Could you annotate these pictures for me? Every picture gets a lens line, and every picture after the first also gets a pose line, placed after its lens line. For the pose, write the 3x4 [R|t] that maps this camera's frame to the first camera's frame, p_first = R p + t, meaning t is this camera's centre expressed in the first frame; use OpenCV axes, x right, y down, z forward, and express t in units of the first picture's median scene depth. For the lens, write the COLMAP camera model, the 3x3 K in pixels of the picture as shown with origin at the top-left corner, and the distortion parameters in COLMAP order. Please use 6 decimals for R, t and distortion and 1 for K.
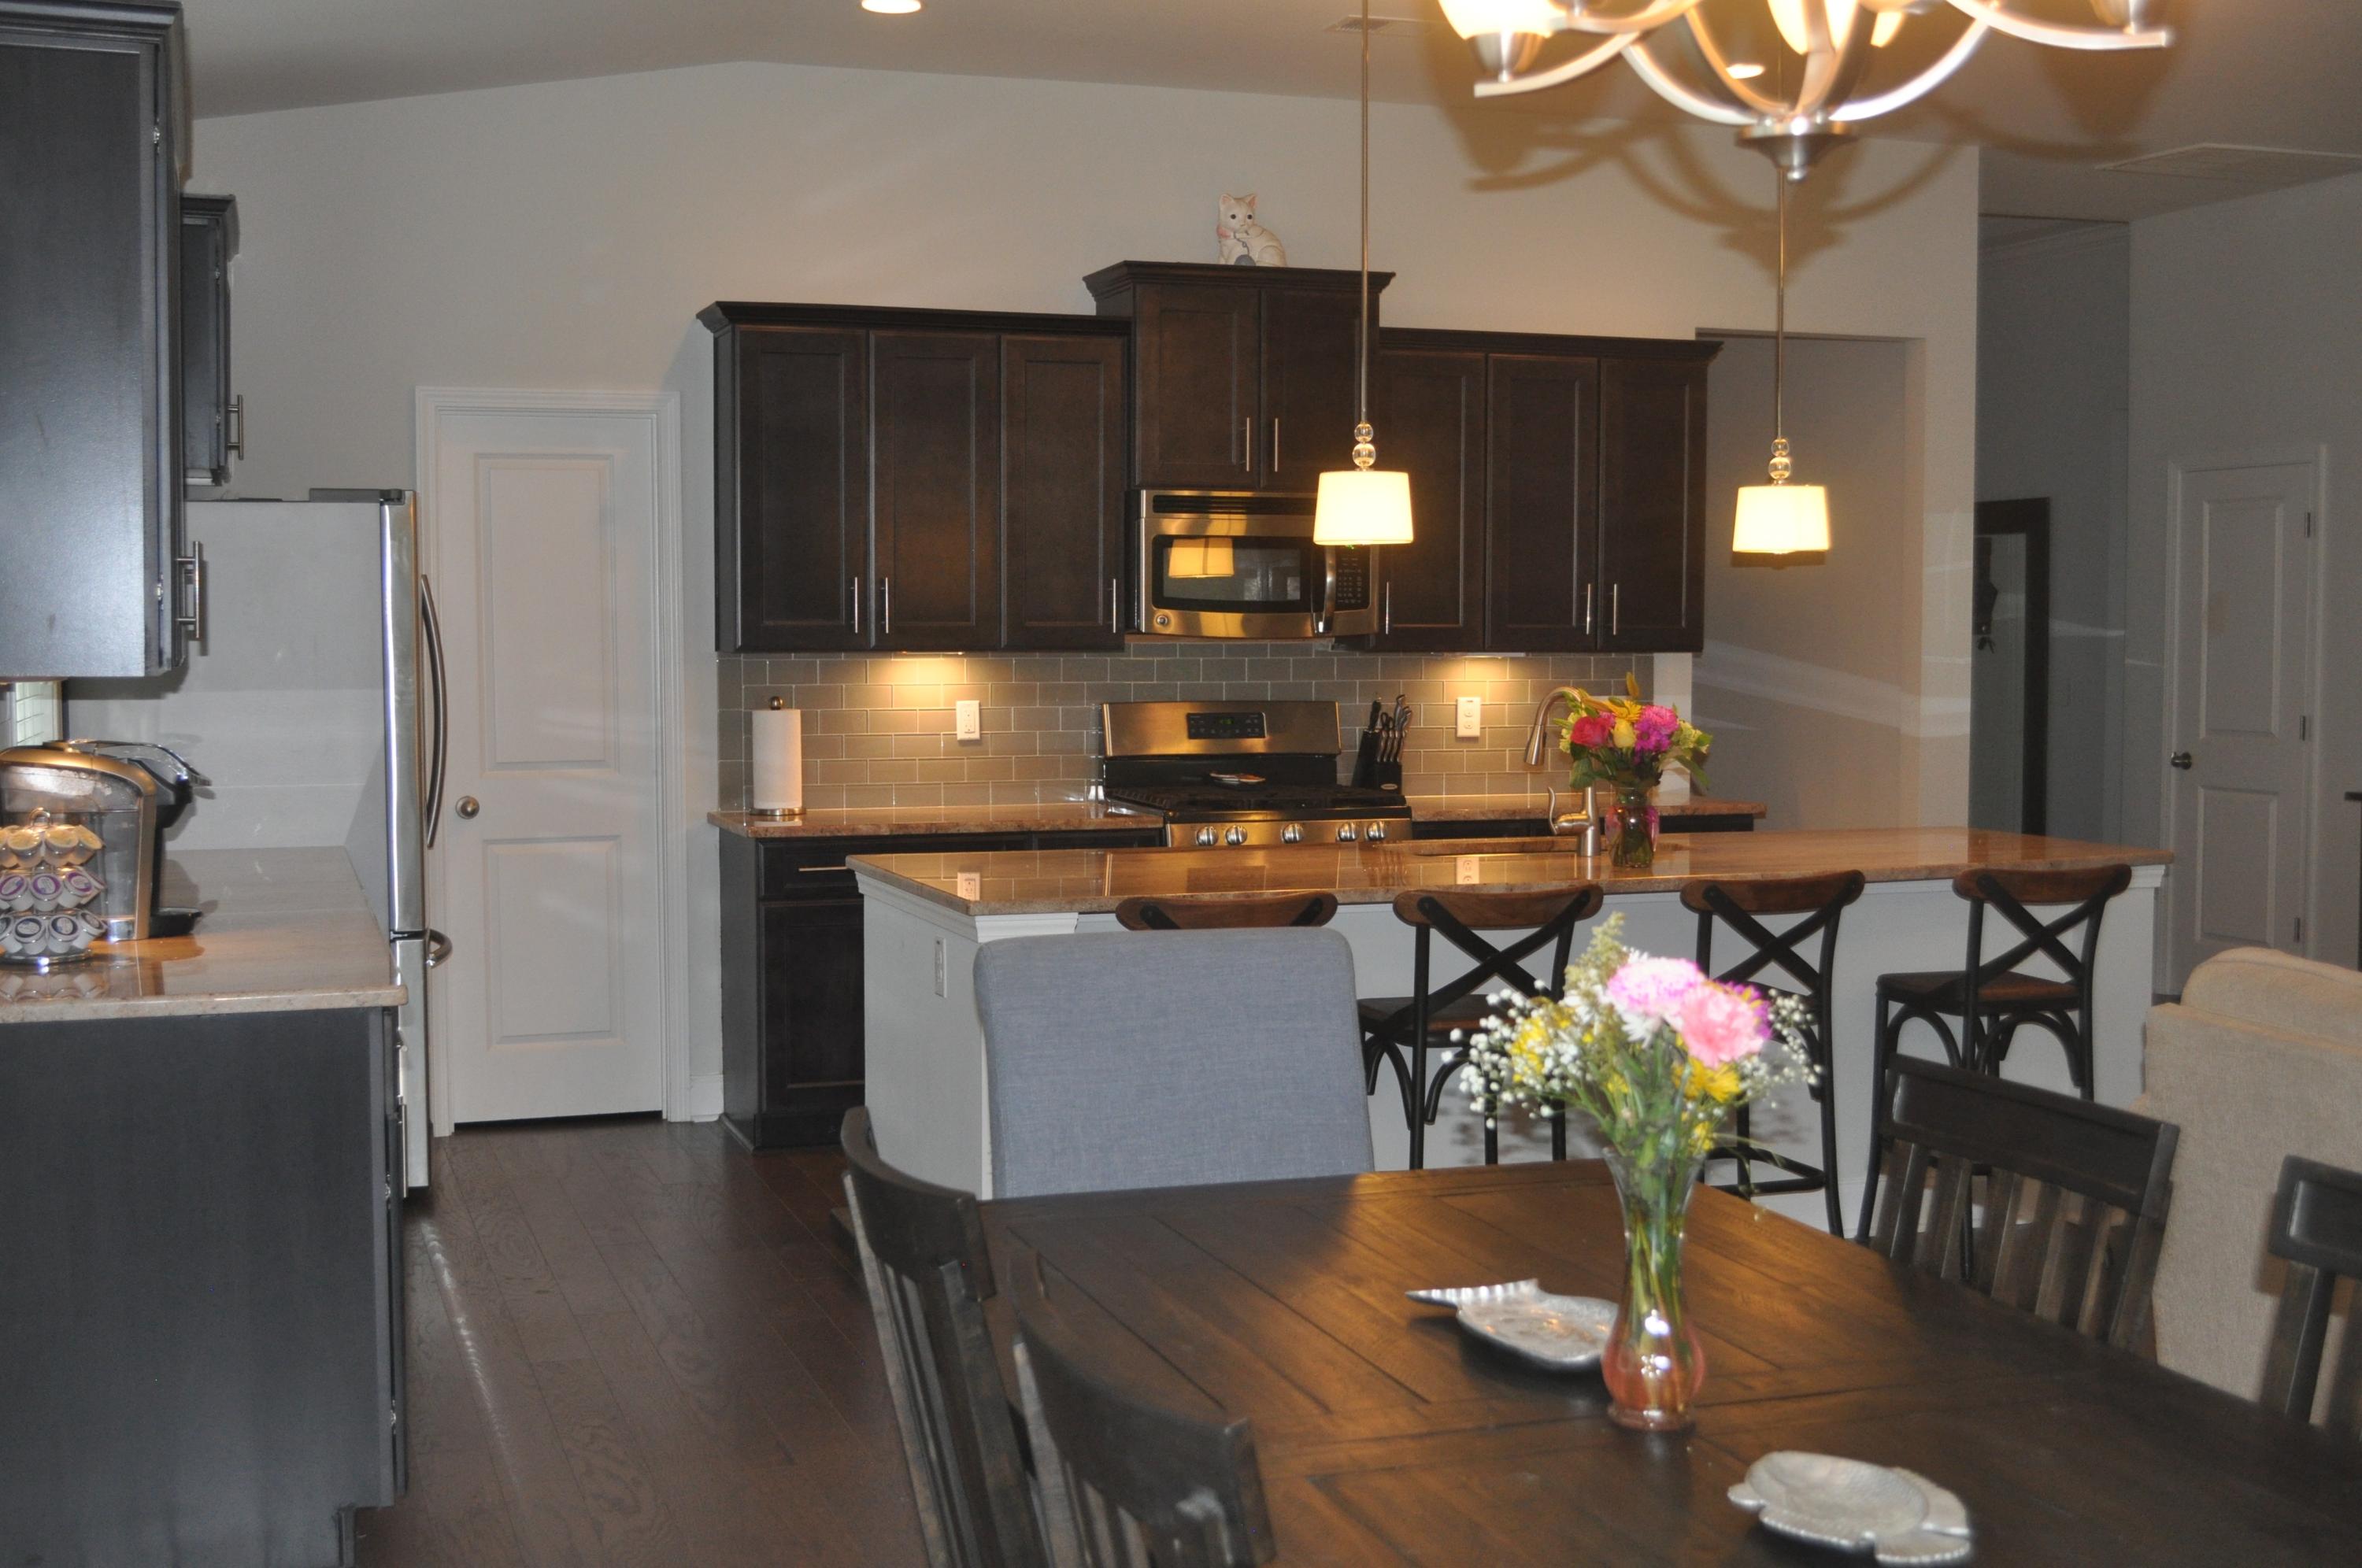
lens RADIAL K [[2750.4, 0, 1142.9], [0, 2750.4, 777.3], [0, 0, 1]] dist [-0.059061, 0.008119]
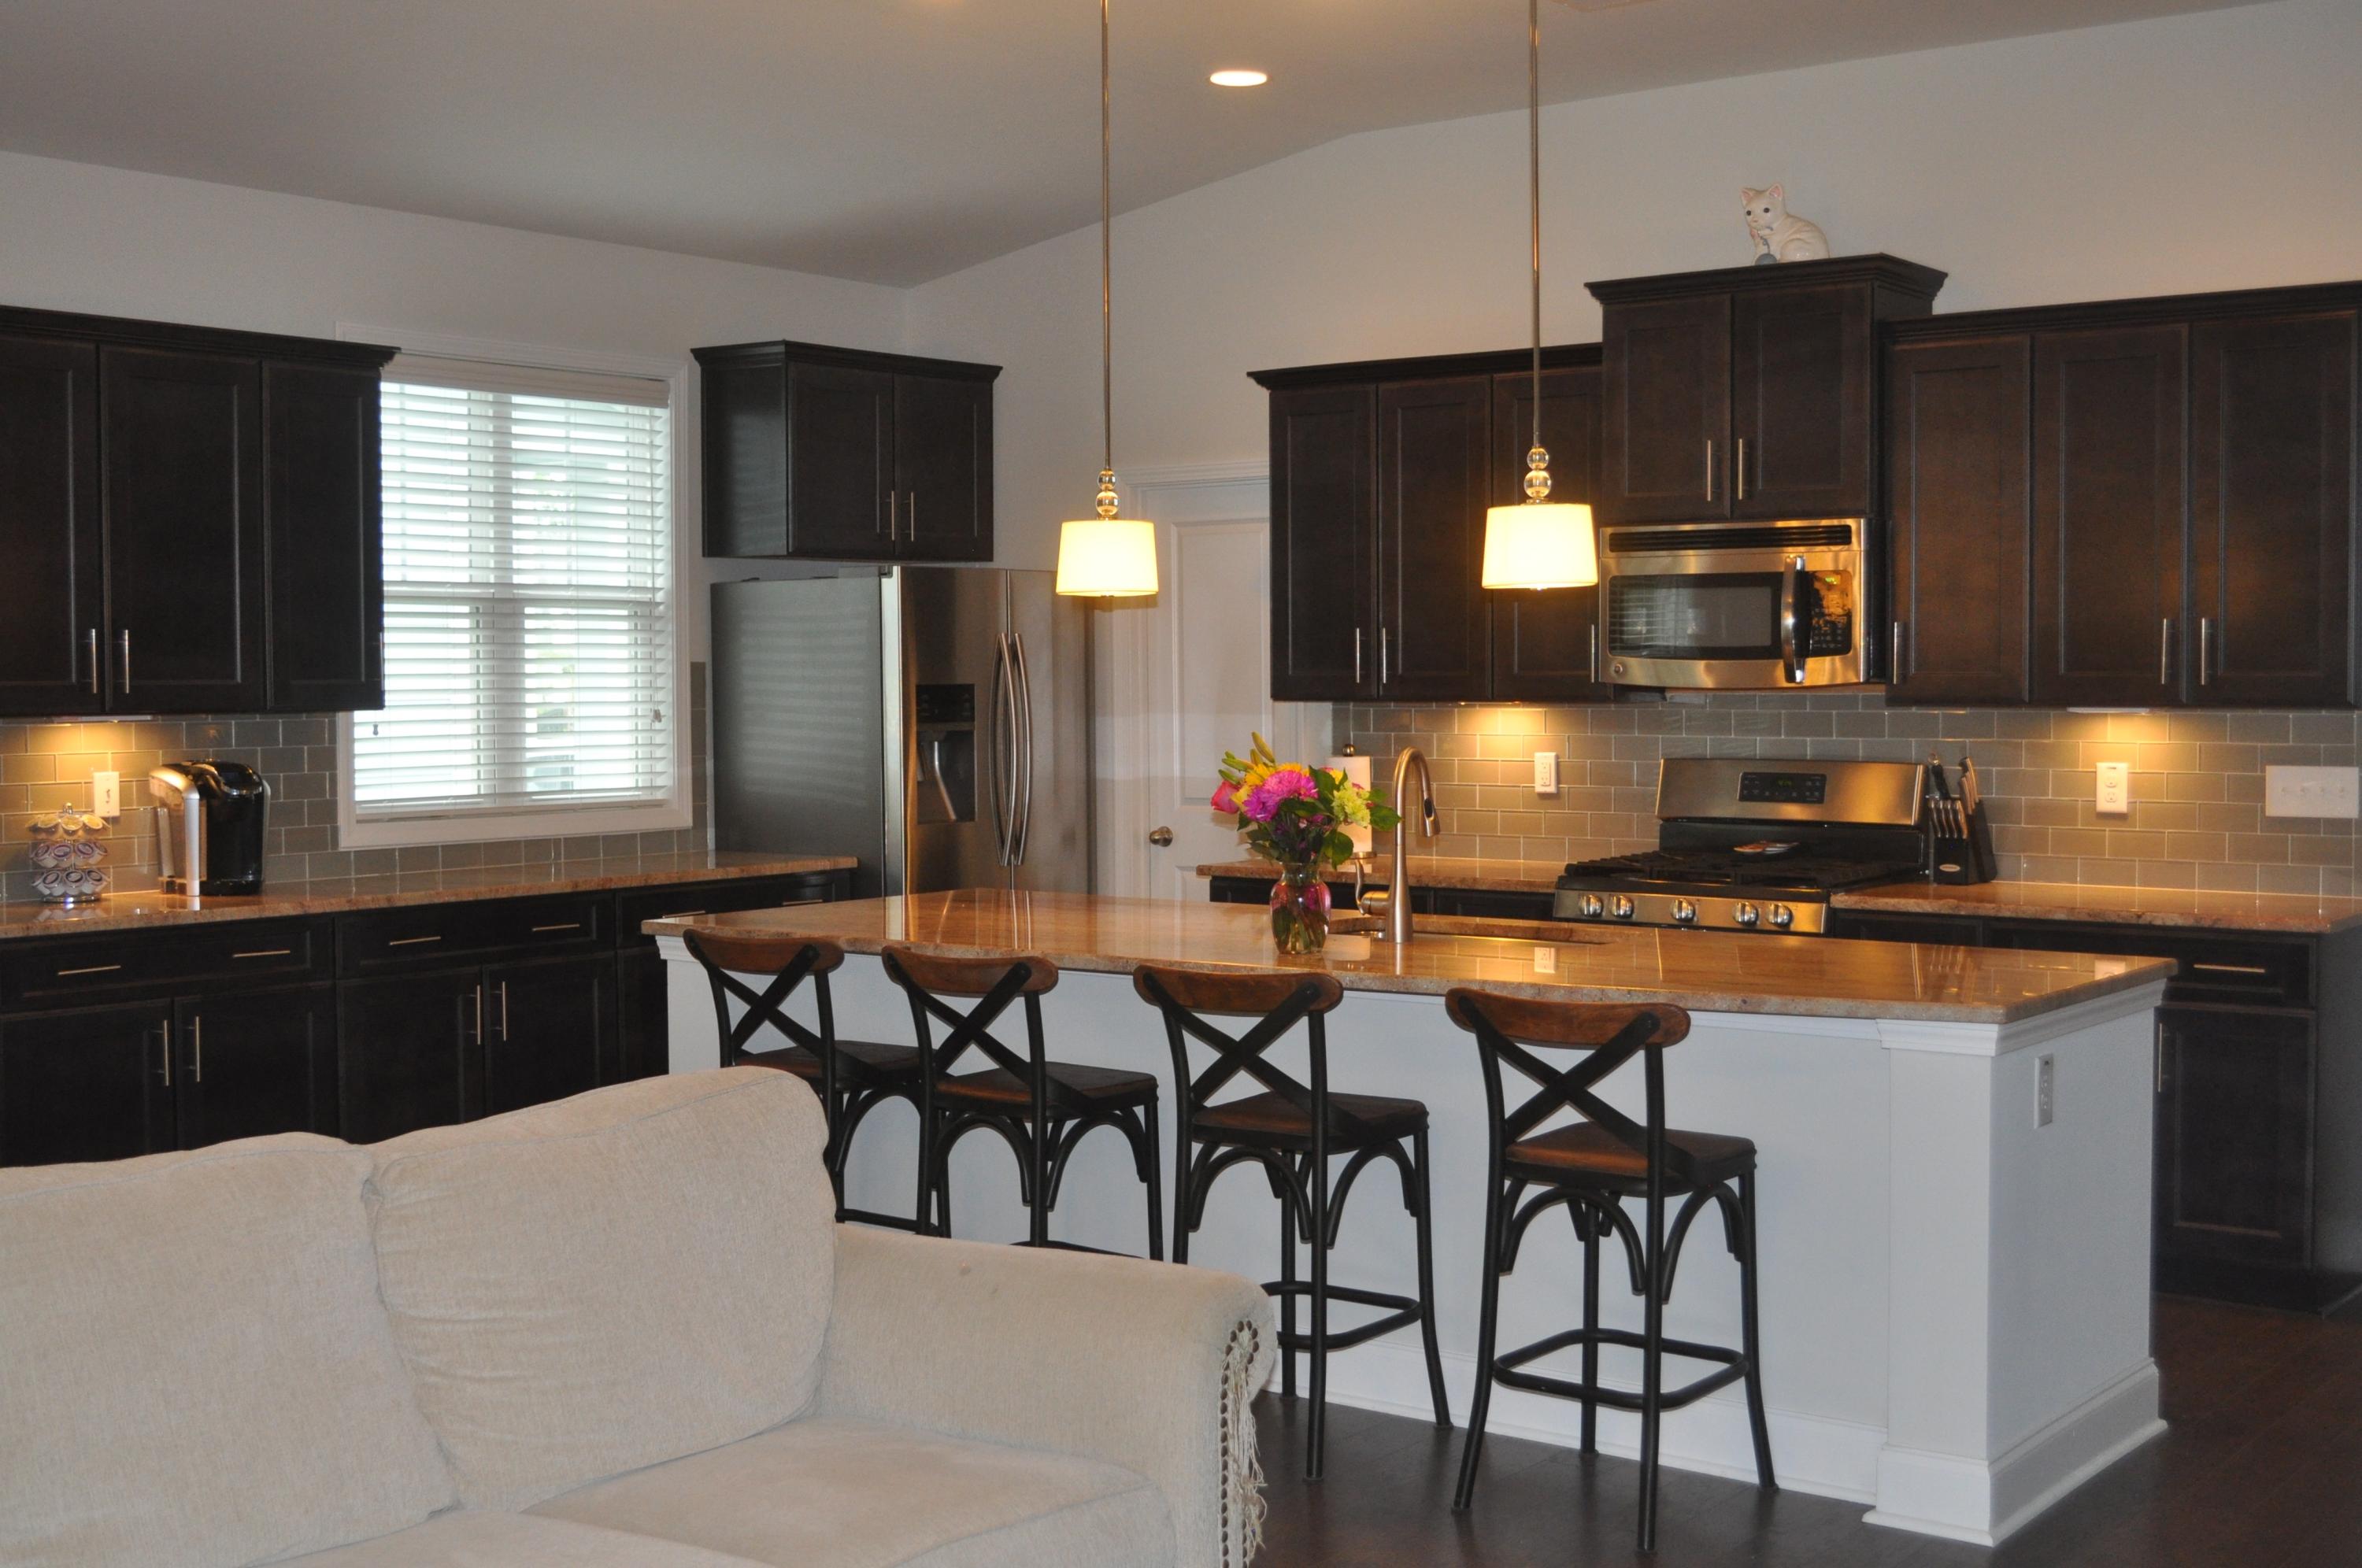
lens RADIAL K [[2750.4, 0, 1142.9], [0, 2750.4, 777.3], [0, 0, 1]] dist [-0.059061, 0.008119]
pose [[0.559795, 0.029462, -0.828107, 0.675407], [-0.041862, 0.999097, 0.007247, -0.020941], [0.827573, 0.030609, 0.560523, 0.356971]]
